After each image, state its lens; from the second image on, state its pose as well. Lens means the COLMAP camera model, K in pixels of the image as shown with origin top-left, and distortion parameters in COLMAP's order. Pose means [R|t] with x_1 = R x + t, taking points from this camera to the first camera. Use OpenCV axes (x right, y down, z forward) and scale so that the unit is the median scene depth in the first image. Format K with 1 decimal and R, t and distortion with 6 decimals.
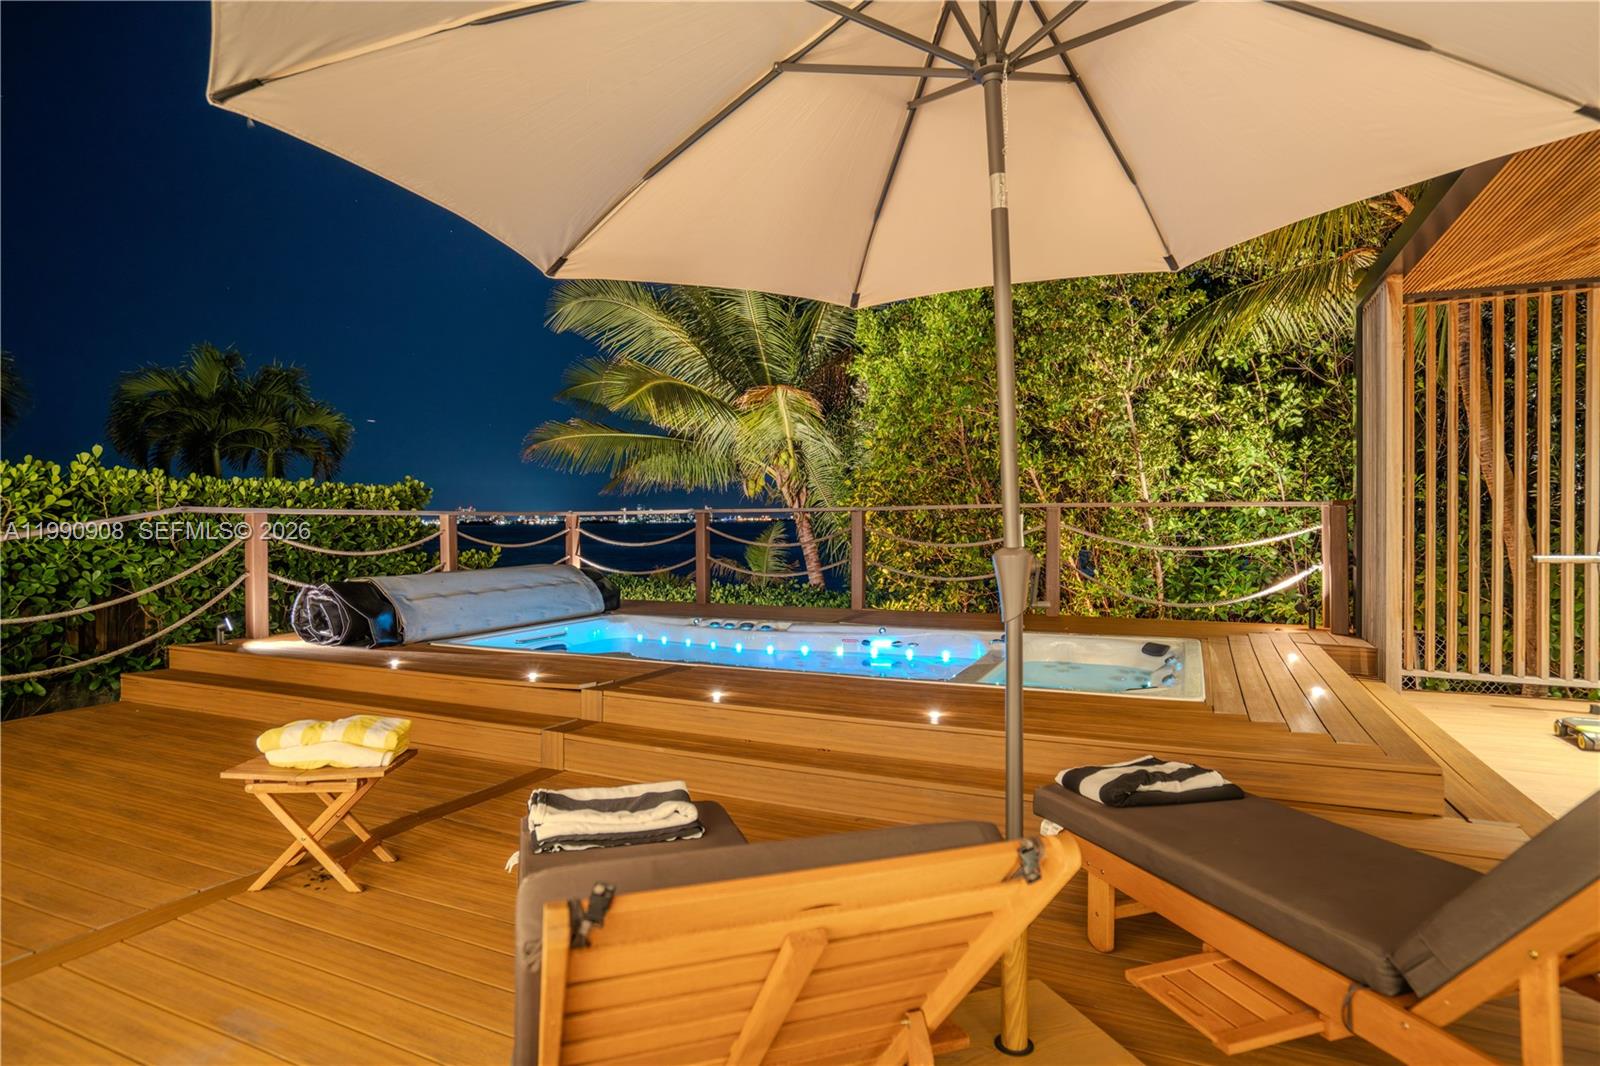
lens RADIAL K [[842.1, 0, 800.0], [0, 842.1, 533.0], [0, 0, 1]] dist [-0.027464, 0.000084]
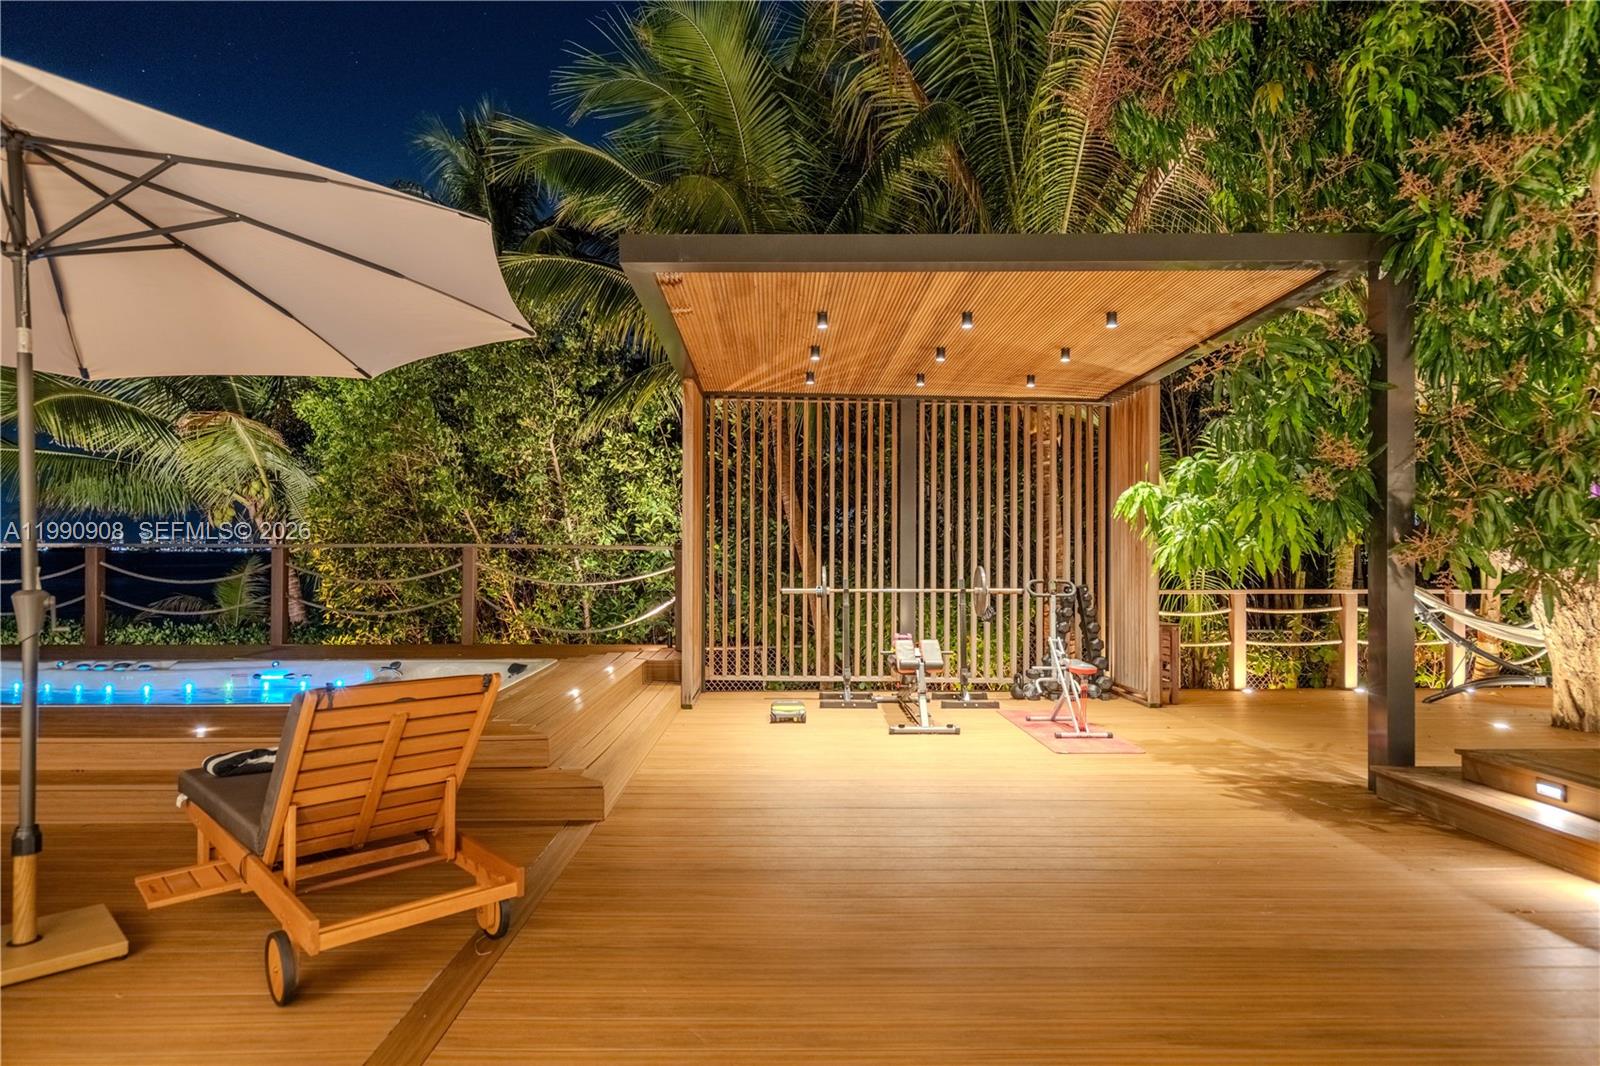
lens RADIAL K [[854.1, 0, 797.4], [0, 854.1, 553.9], [0, 0, 1]] dist [0.004414, 0.000730]
pose [[0.896372, 0.009831, 0.443193, 0.154452], [-0.003661, 0.999884, -0.014776, -0.005201], [-0.443287, 0.011622, 0.896305, -0.178051]]
